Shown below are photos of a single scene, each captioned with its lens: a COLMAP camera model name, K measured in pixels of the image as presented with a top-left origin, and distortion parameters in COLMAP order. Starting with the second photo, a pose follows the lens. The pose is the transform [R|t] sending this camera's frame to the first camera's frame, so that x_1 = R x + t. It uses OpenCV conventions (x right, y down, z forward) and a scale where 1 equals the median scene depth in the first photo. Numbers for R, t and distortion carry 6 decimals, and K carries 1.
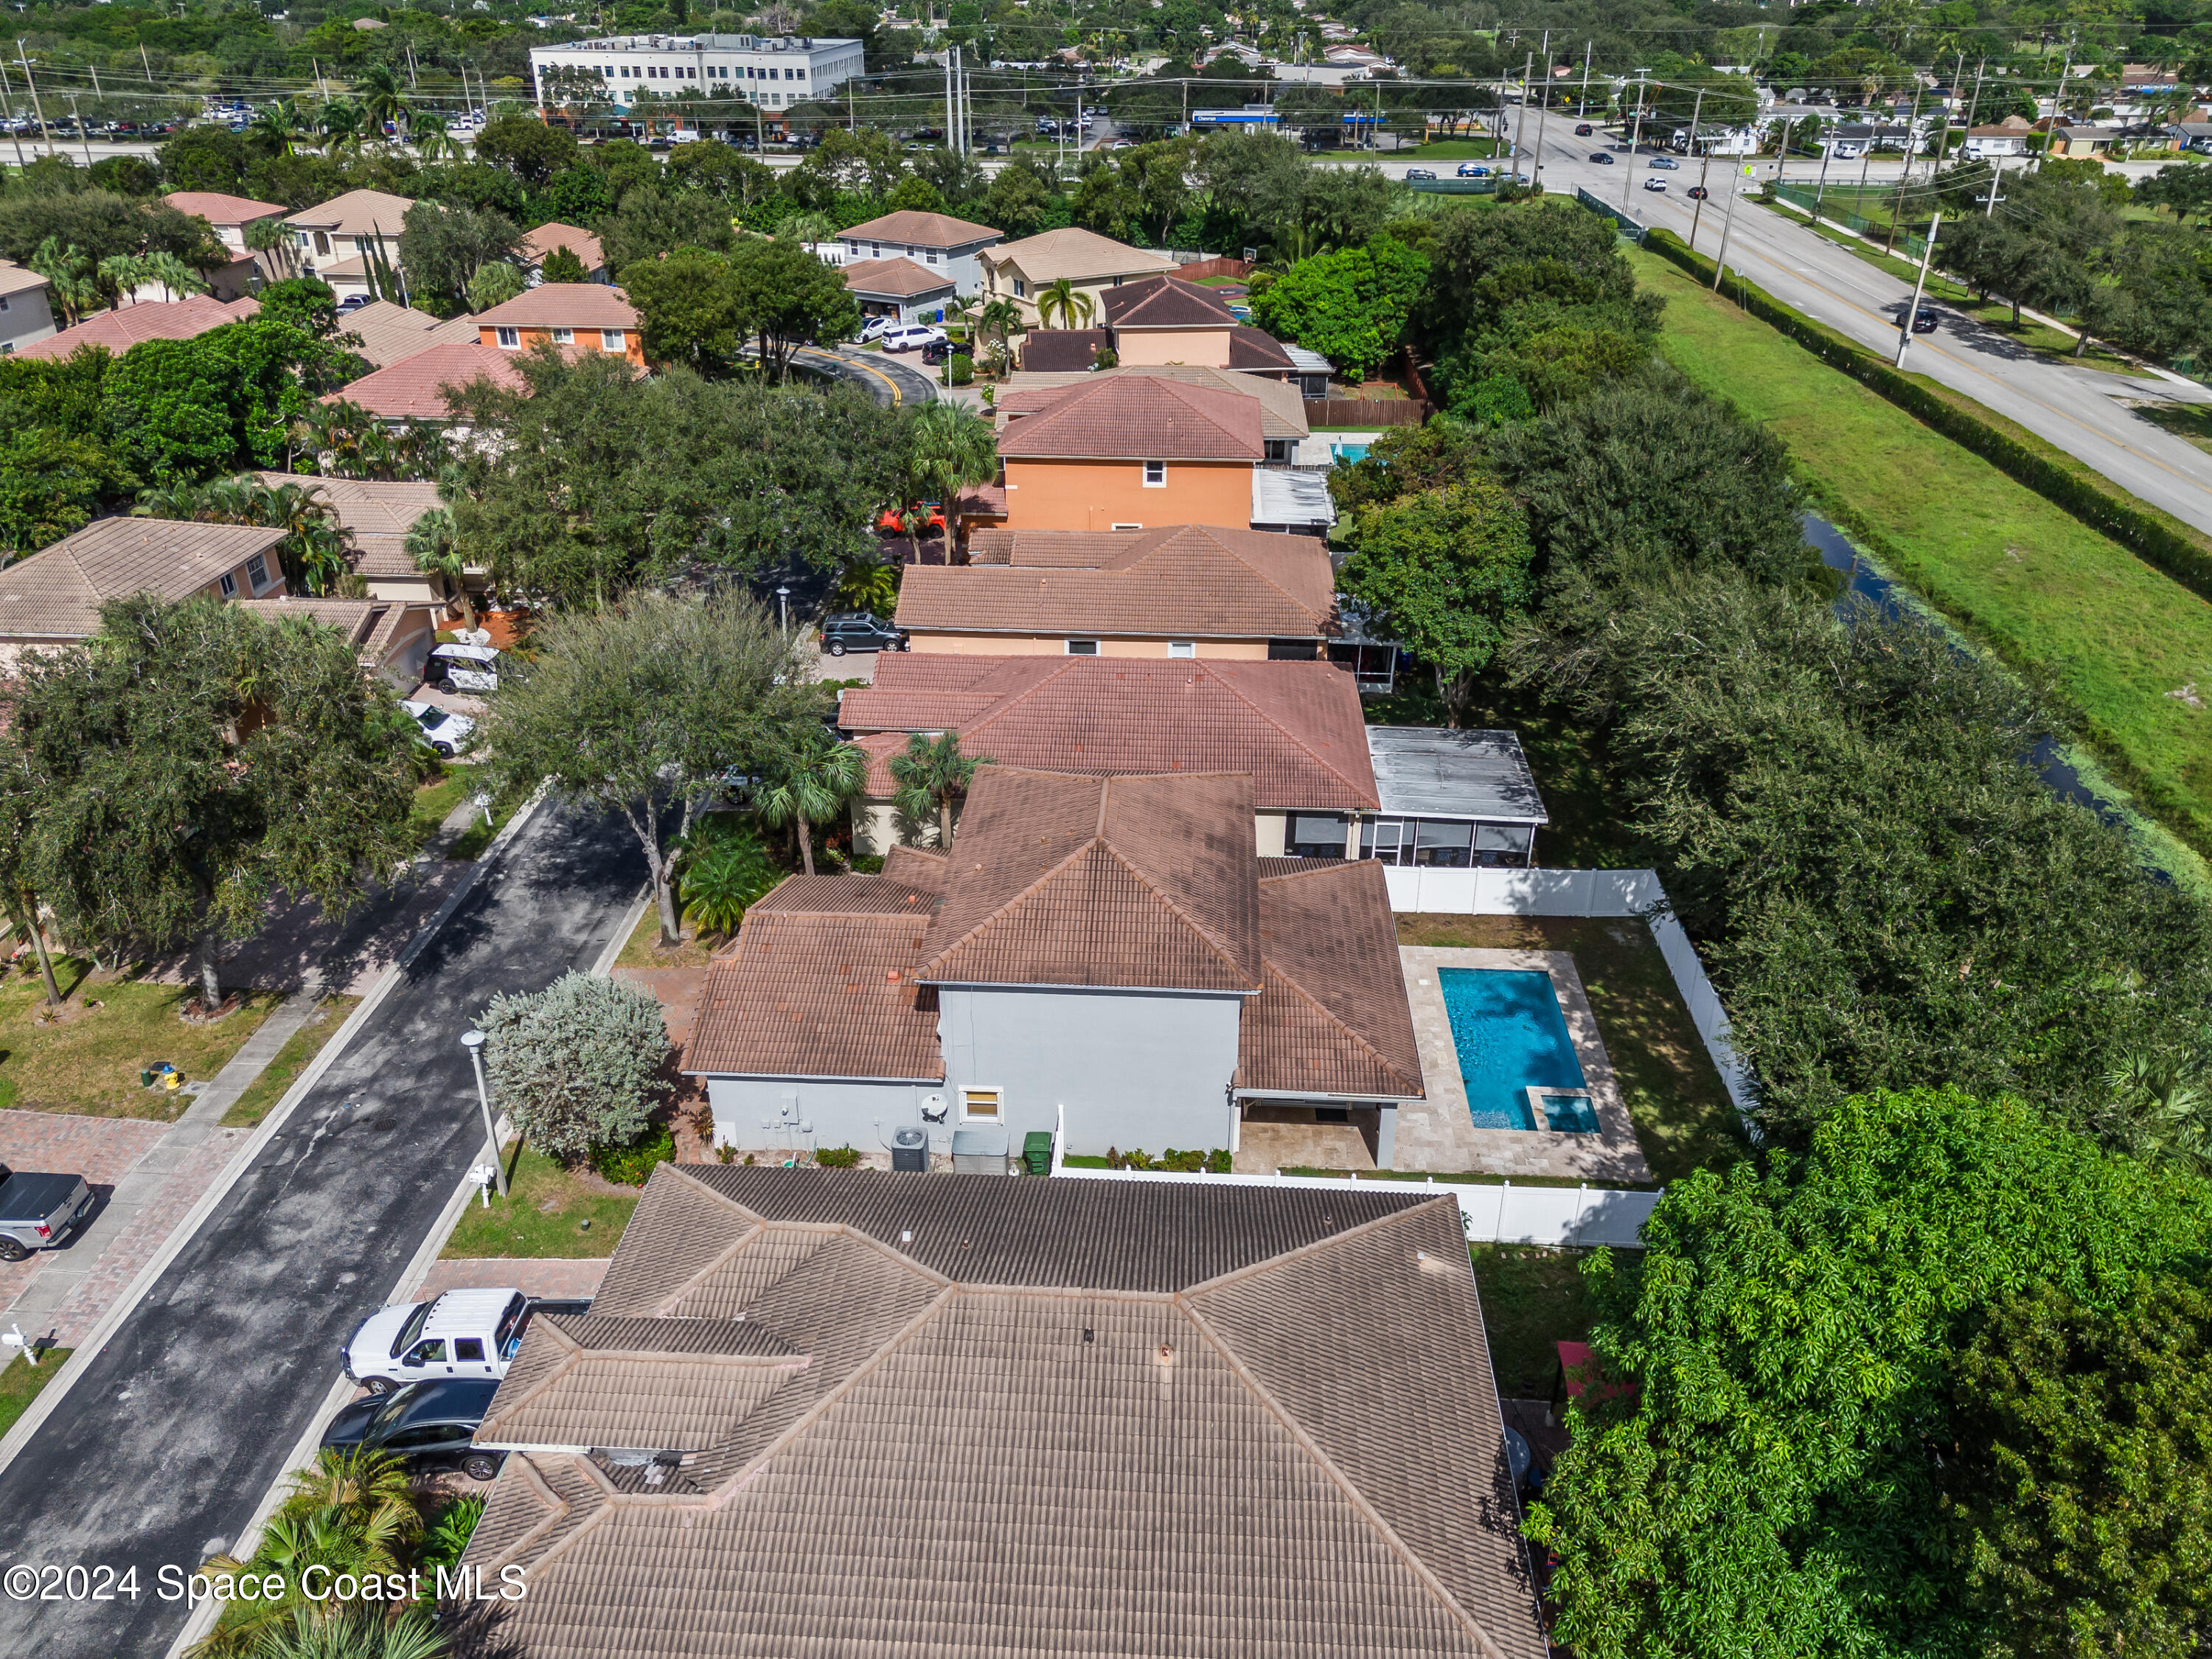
lens RADIAL K [[1595.6, 0, 1106.0], [0, 1595.6, 829.5], [0, 0, 1]] dist [0.031749, -0.009045]
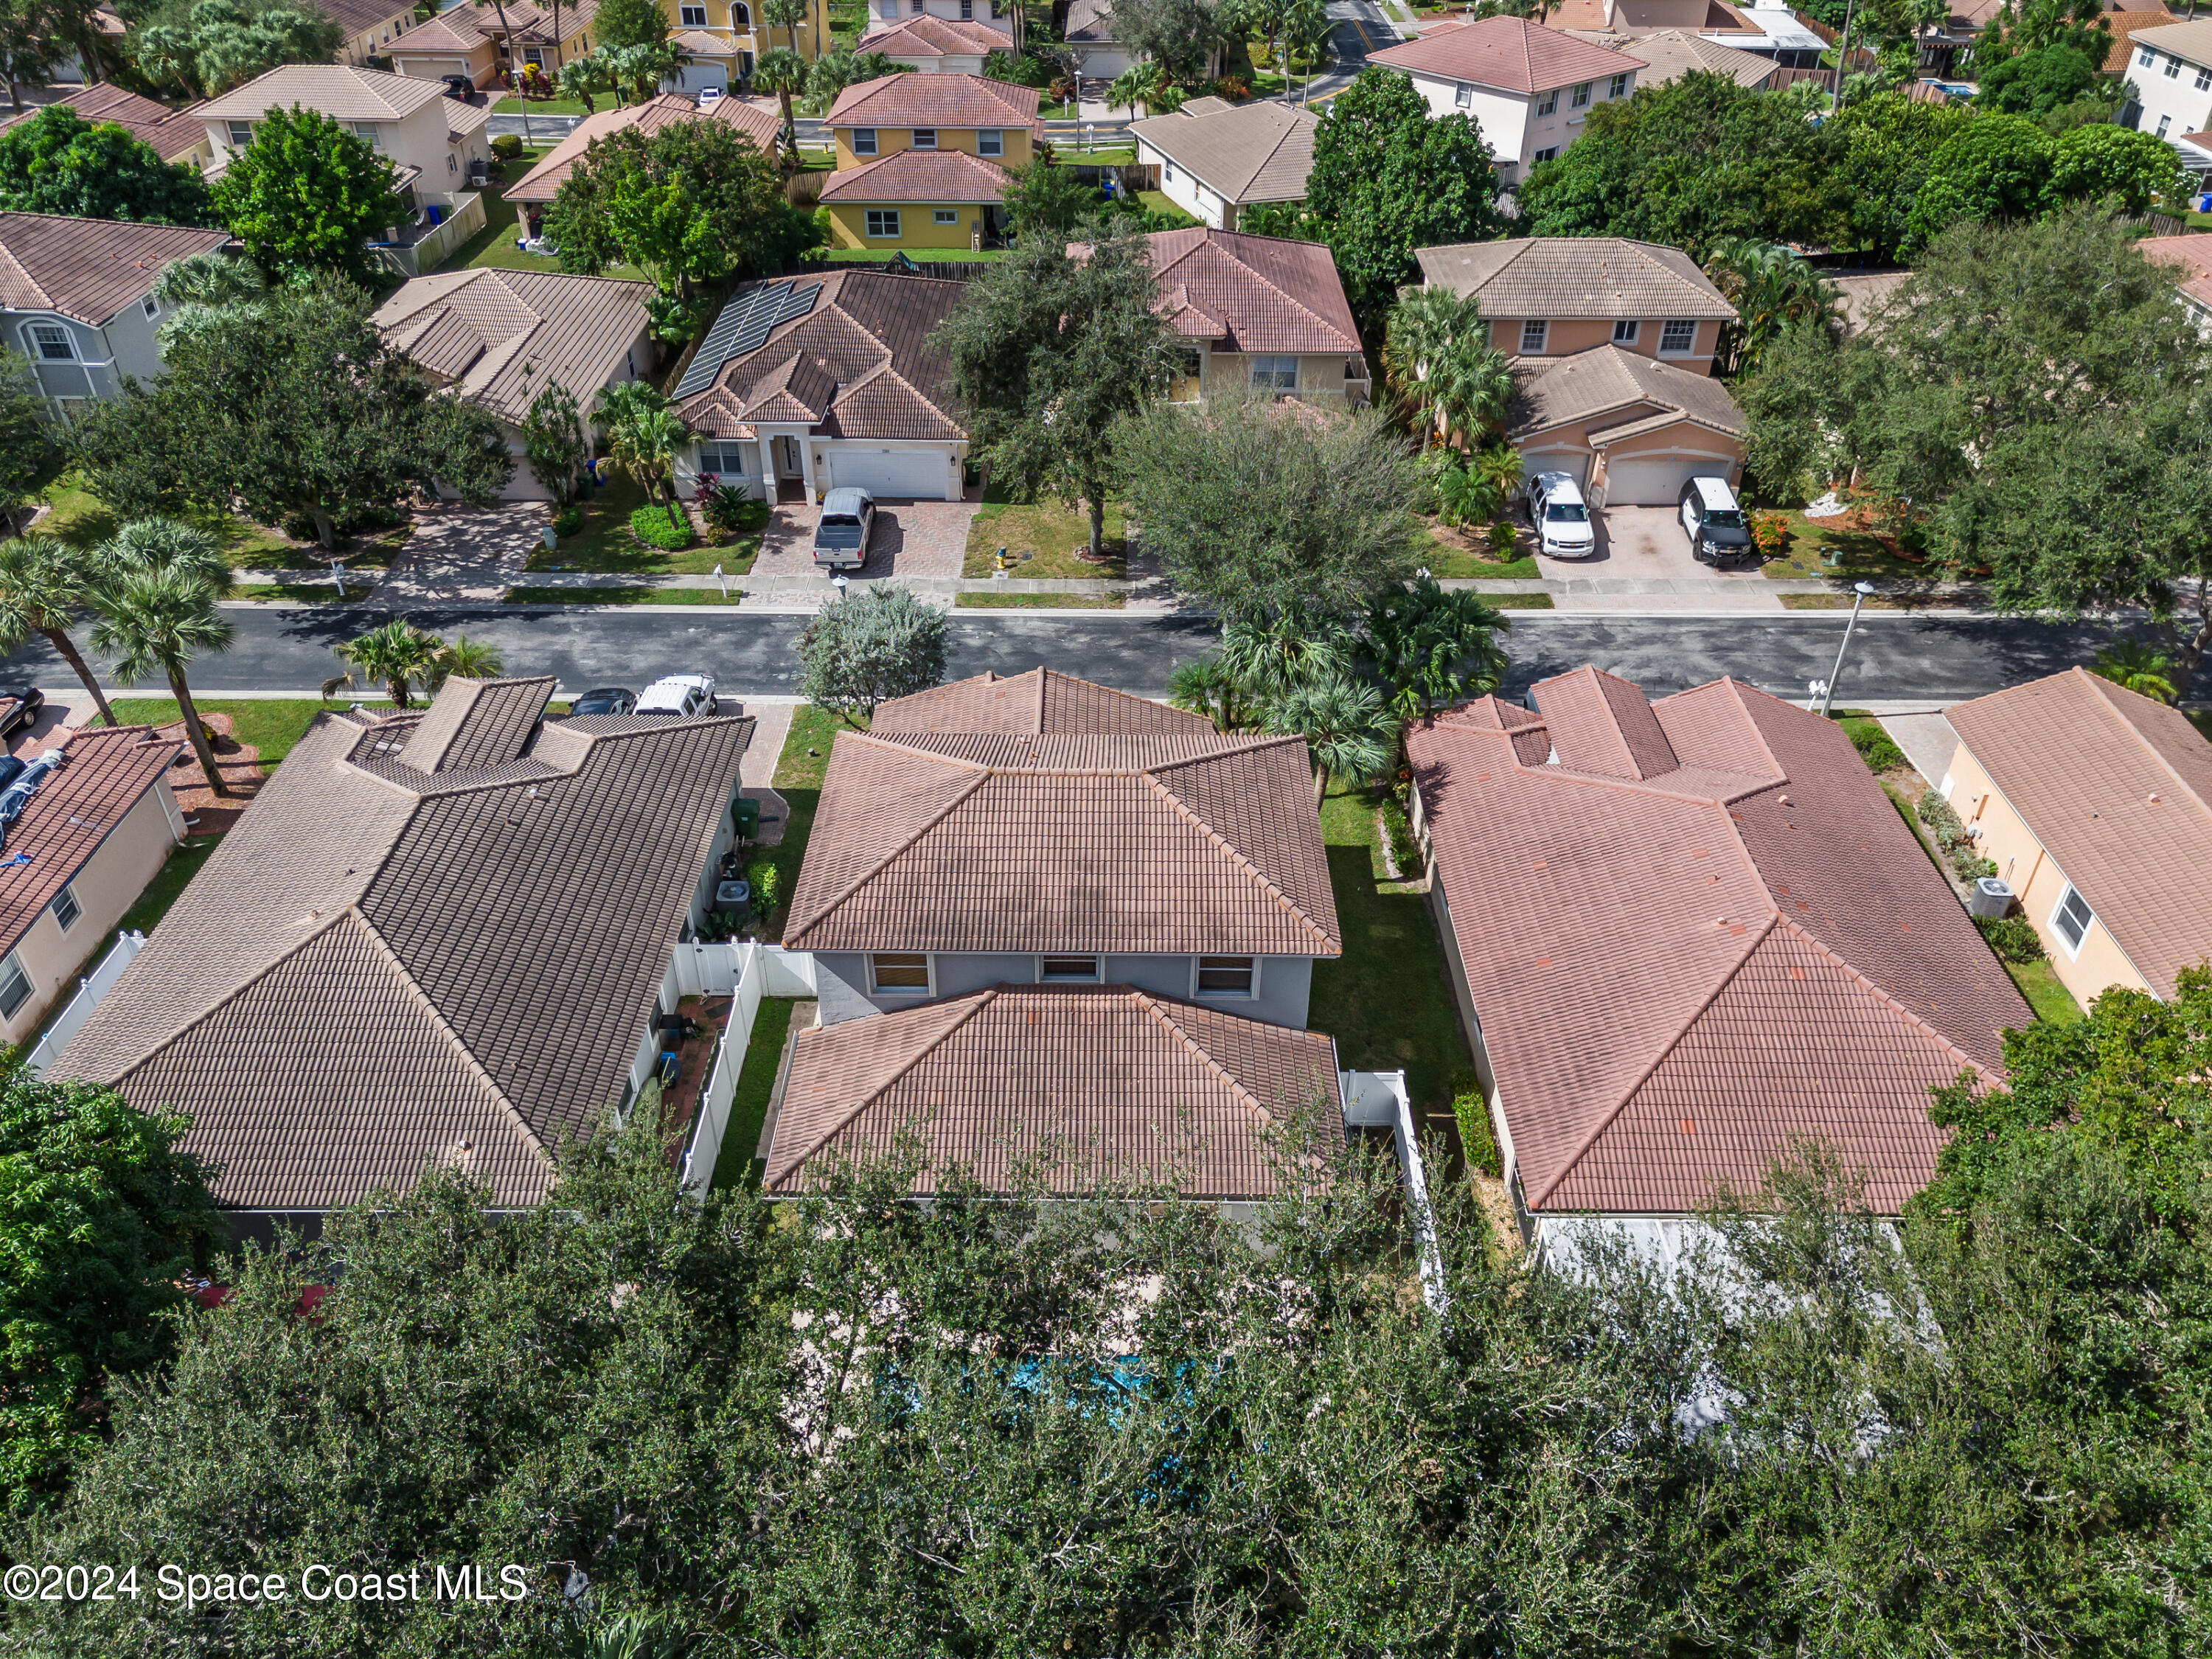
lens RADIAL K [[1627.1, 0, 1106.0], [0, 1627.1, 829.5], [0, 0, 1]] dist [0.036616, 0.001604]
pose [[0.043450, 0.579410, -0.813877, 0.277076], [-0.468534, 0.731322, 0.495625, -0.164618], [0.882376, 0.359794, 0.303250, 0.295569]]
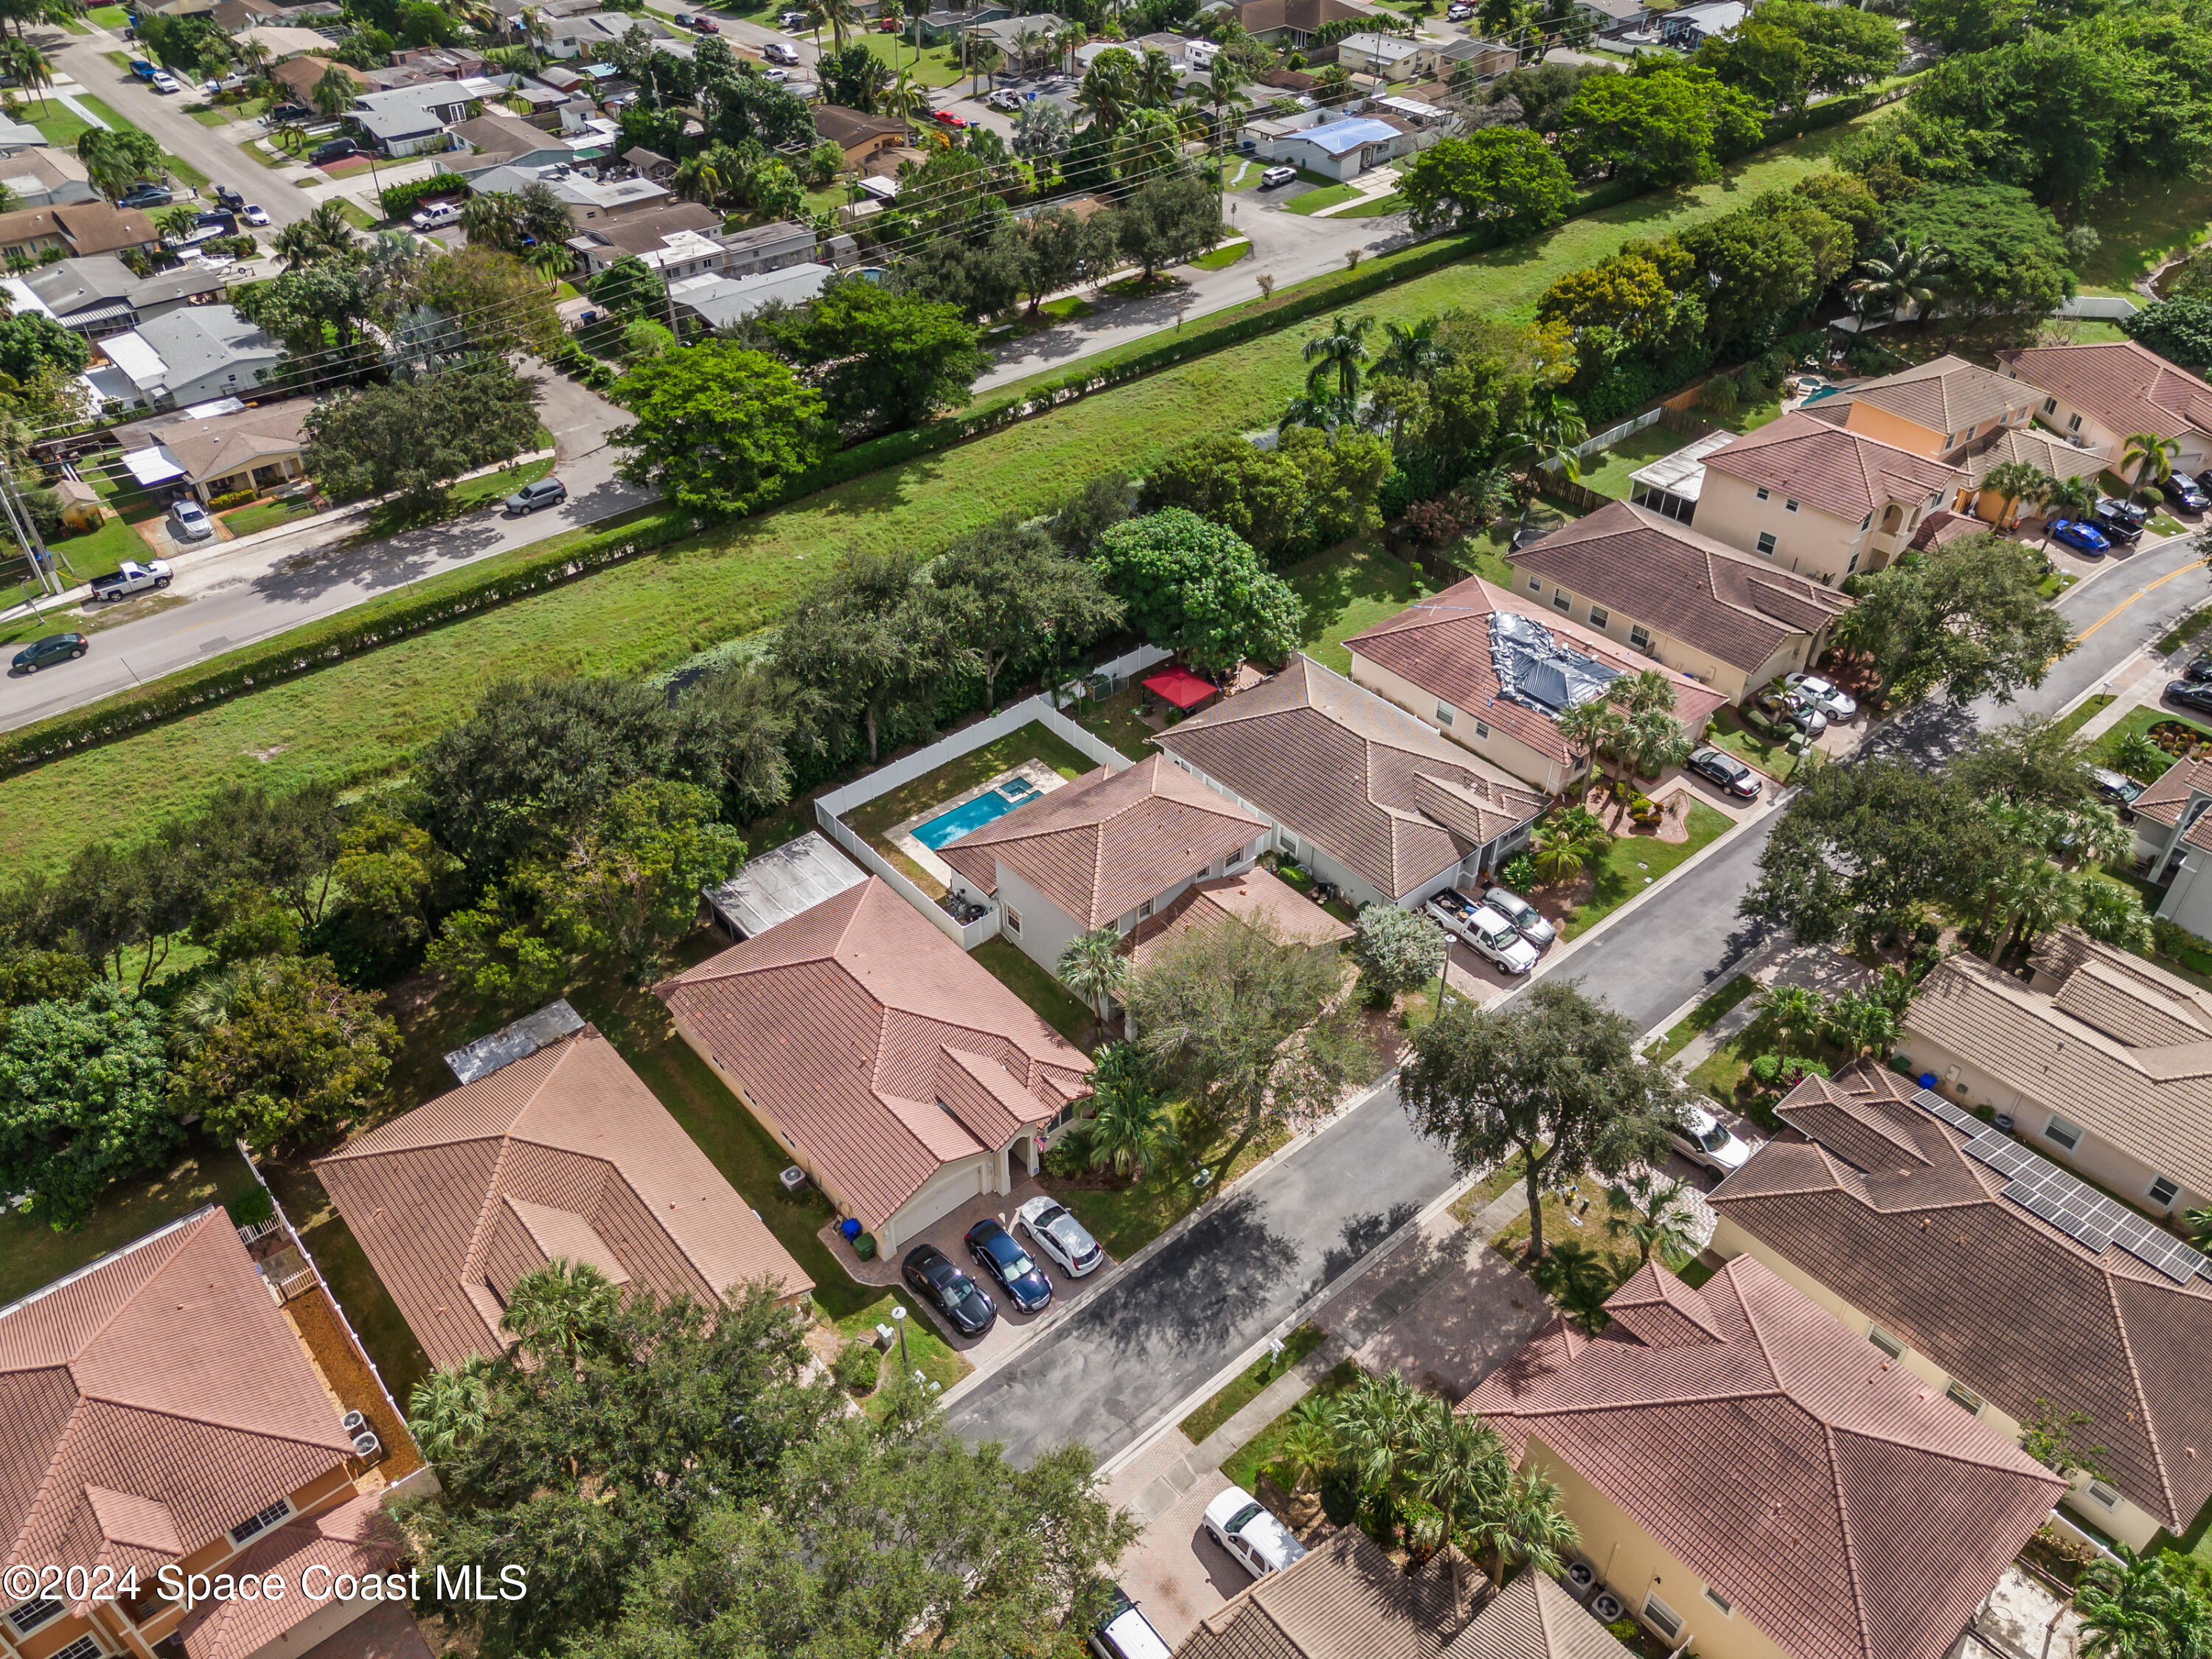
lens RADIAL K [[1627.1, 0, 1106.0], [0, 1627.1, 829.5], [0, 0, 1]] dist [0.036616, 0.001604]
pose [[-0.691538, -0.455666, 0.560485, -0.399232], [0.336046, 0.483904, 0.808028, -0.584092], [-0.639412, 0.747131, -0.181513, 0.525511]]
